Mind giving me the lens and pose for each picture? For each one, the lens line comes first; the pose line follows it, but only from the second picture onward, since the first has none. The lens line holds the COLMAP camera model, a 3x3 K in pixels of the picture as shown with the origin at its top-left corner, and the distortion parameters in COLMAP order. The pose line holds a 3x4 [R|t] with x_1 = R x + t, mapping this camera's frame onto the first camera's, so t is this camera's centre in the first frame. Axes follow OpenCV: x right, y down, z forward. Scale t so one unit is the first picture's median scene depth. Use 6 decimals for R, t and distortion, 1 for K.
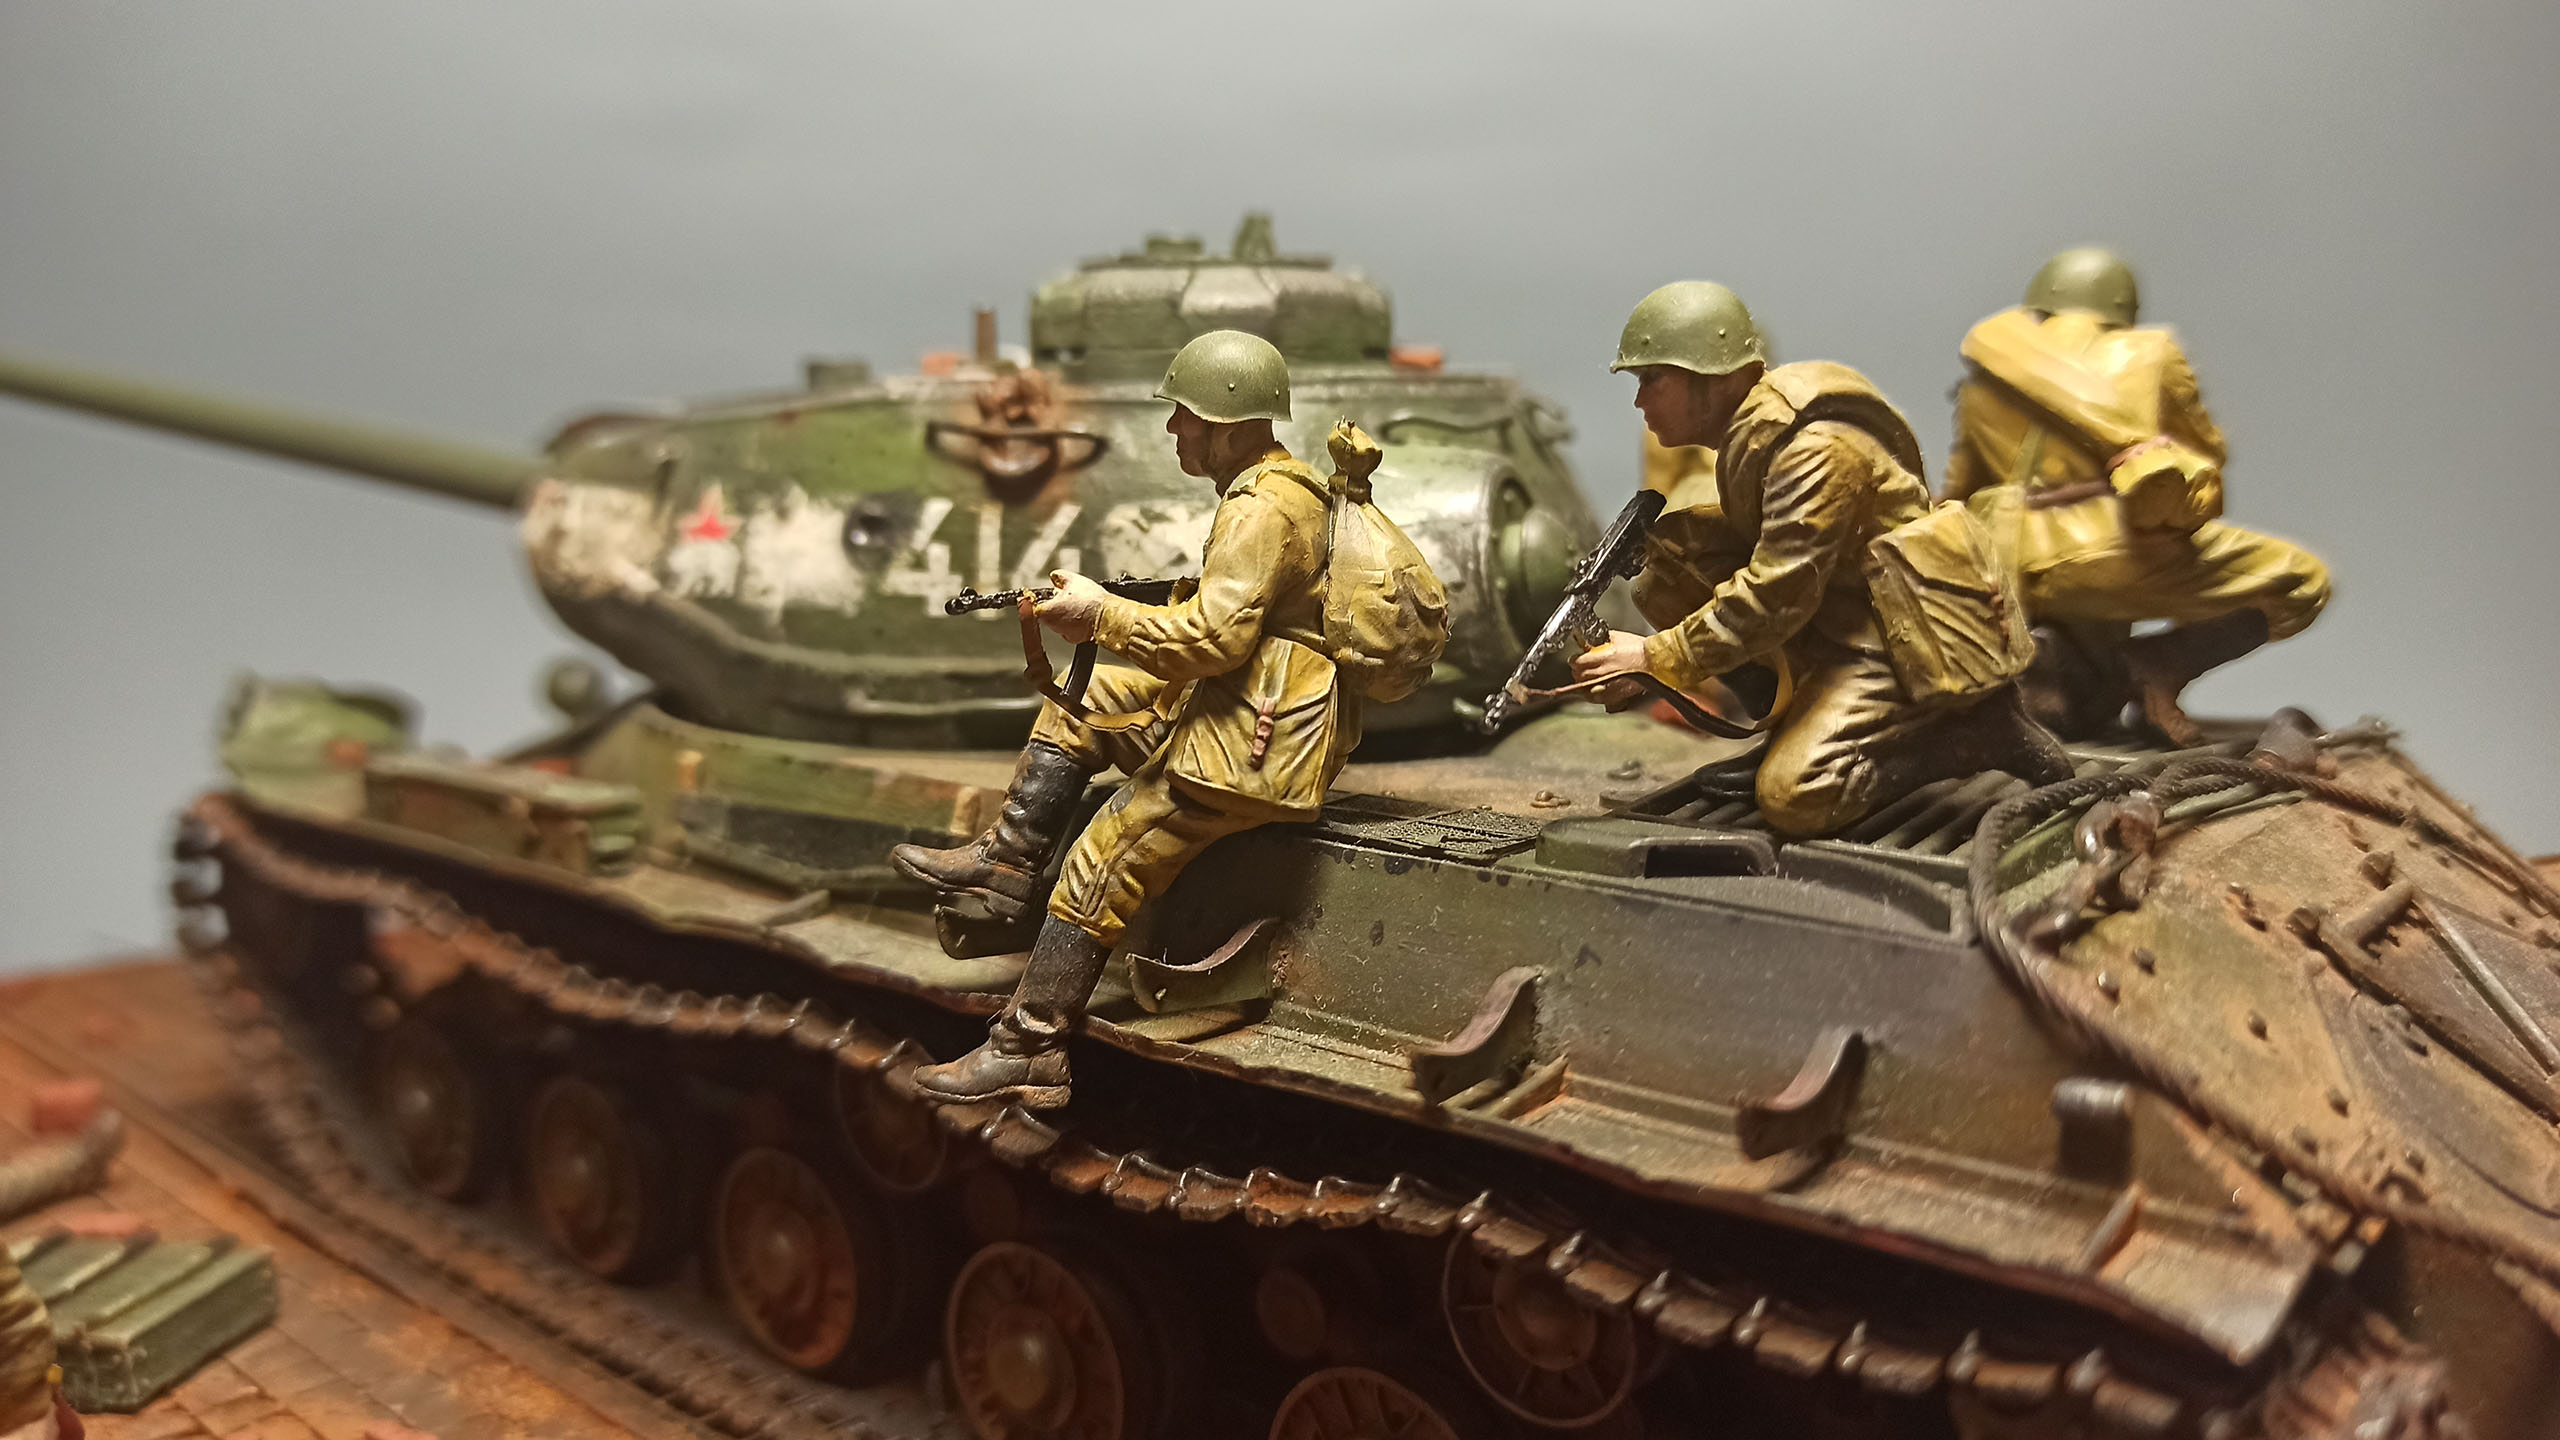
lens RADIAL K [[2017.0, 0, 1280.0], [0, 2017.0, 720.0], [0, 0, 1]] dist [-0.006836, -0.057426]
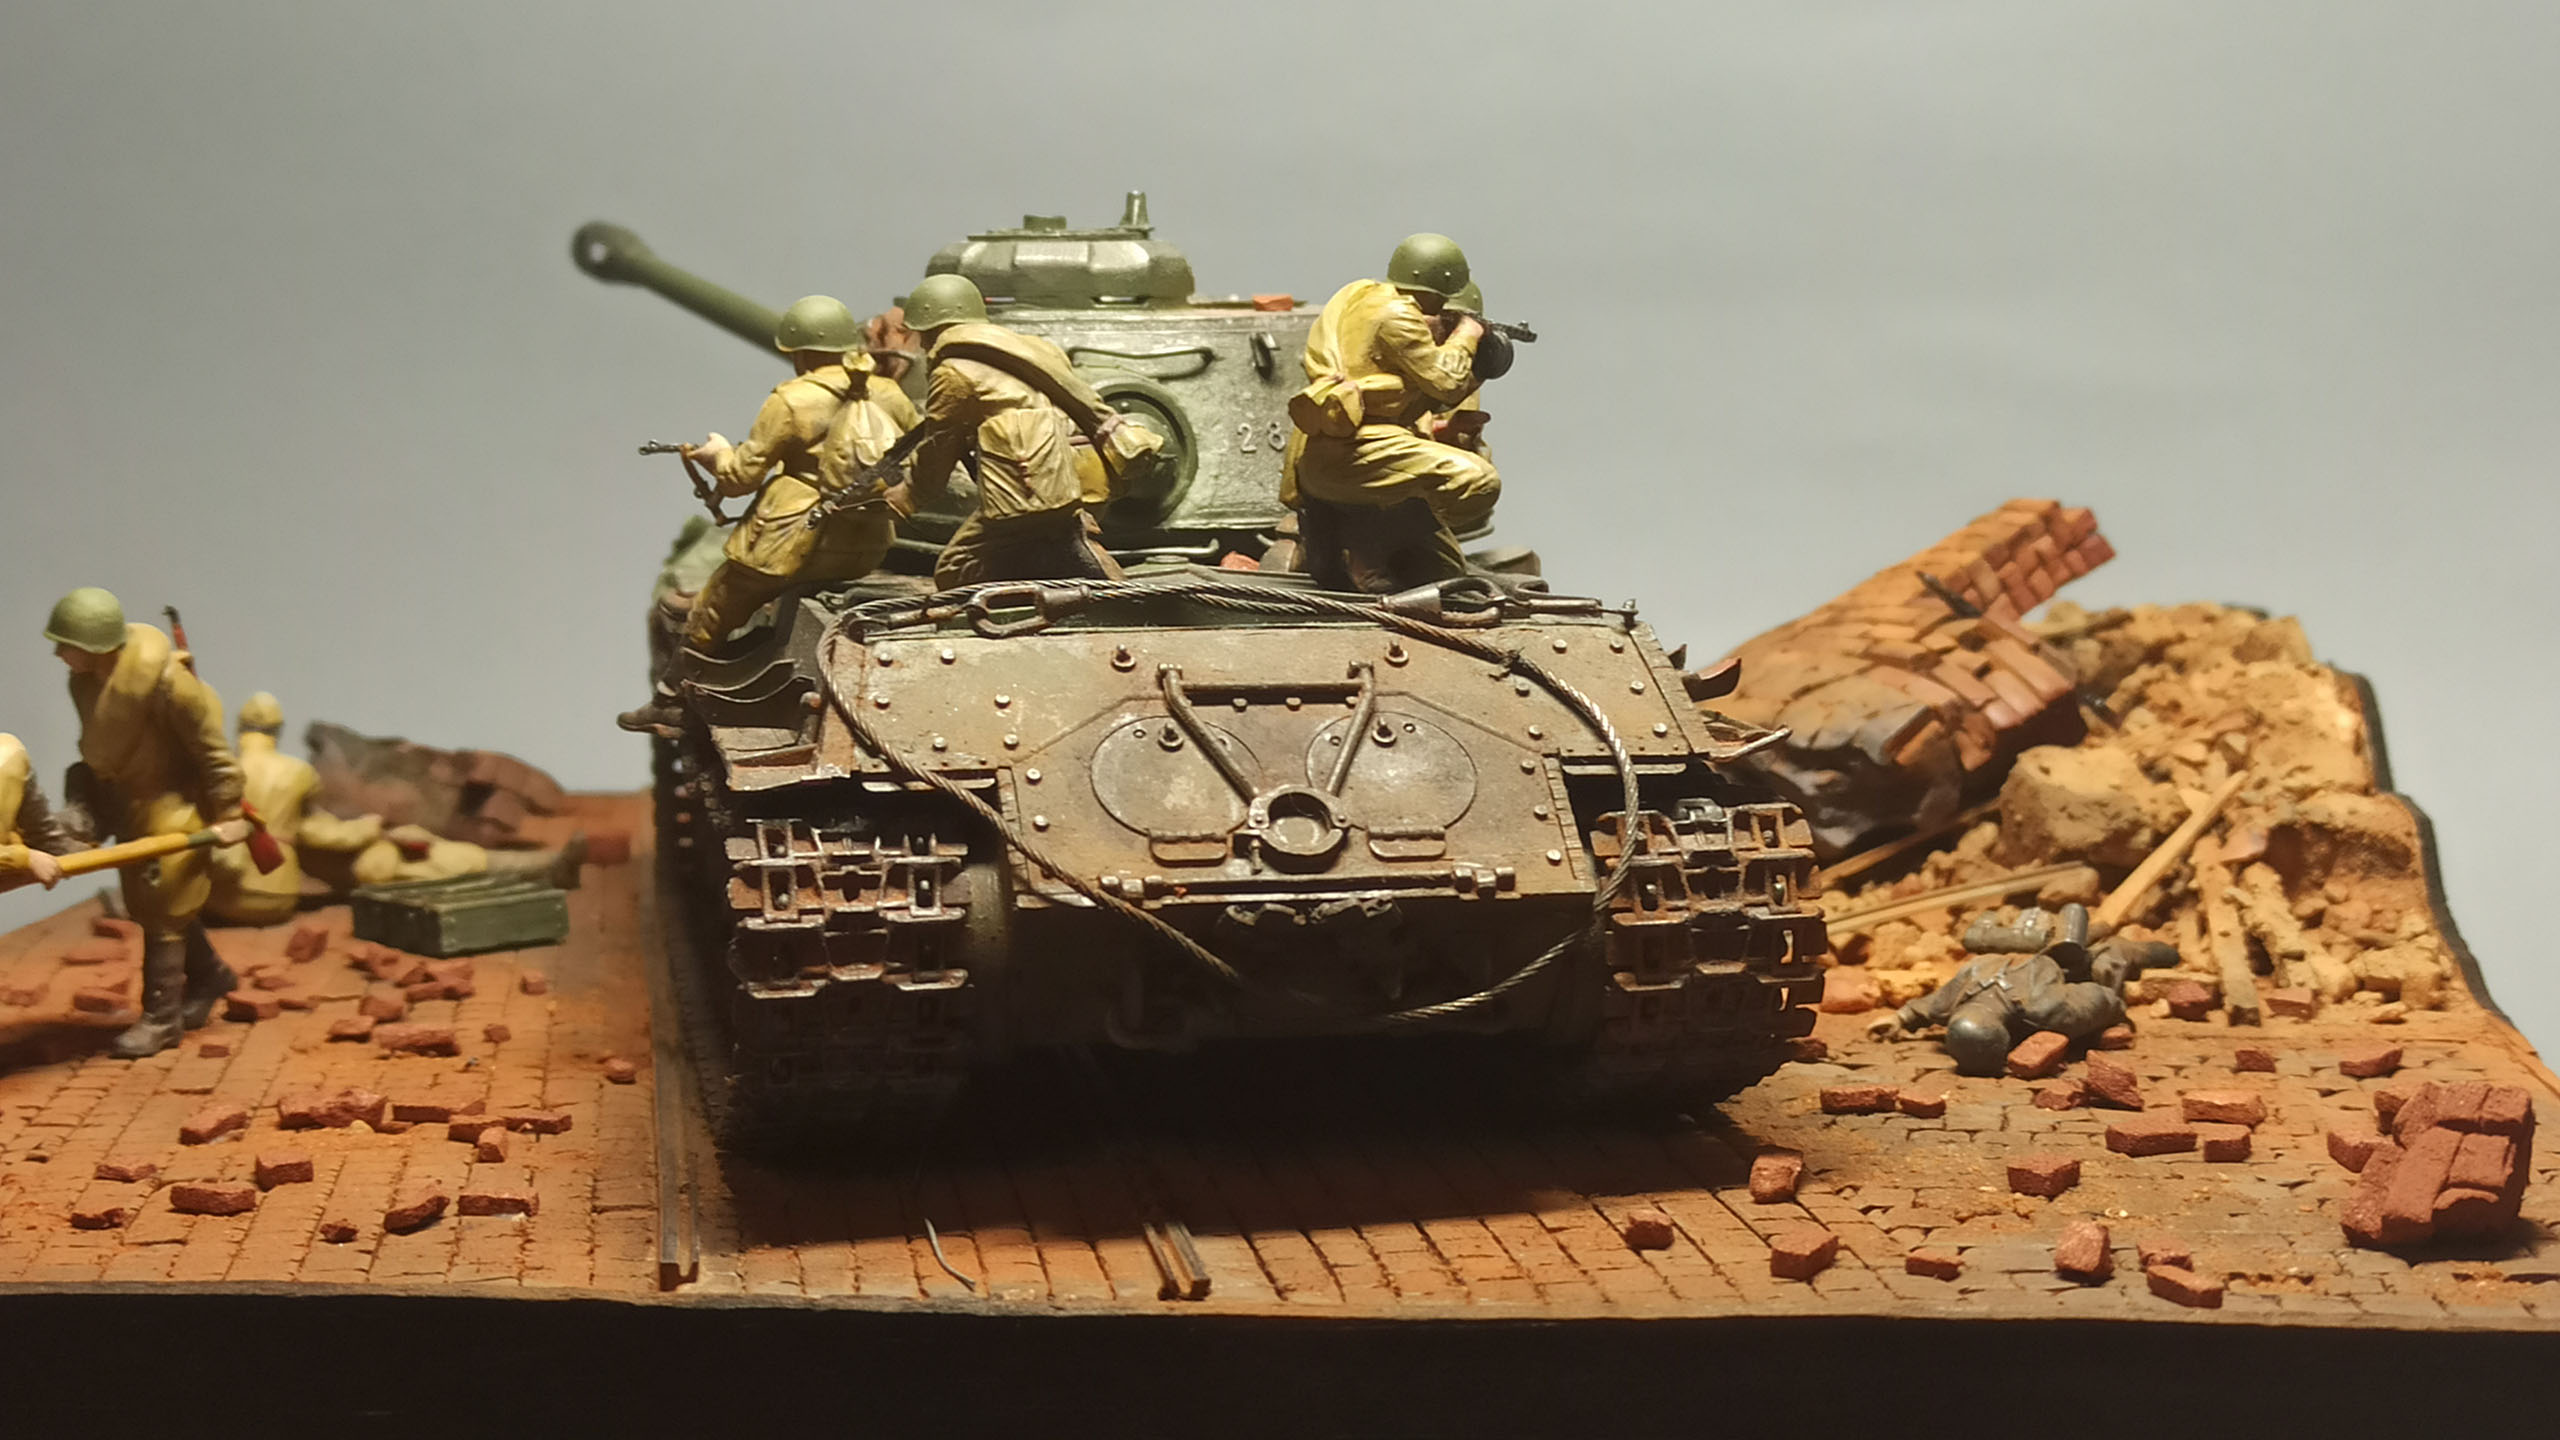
lens RADIAL K [[3769.2, 0, 1280.0], [0, 3769.2, 720.0], [0, 0, 1]] dist [0.026996, 0.010151]
pose [[0.782154, 0.079846, -0.617948, 2.195222], [-0.099770, 0.995008, 0.002284, 0.109031], [0.615046, 0.059867, 0.786215, -1.180708]]
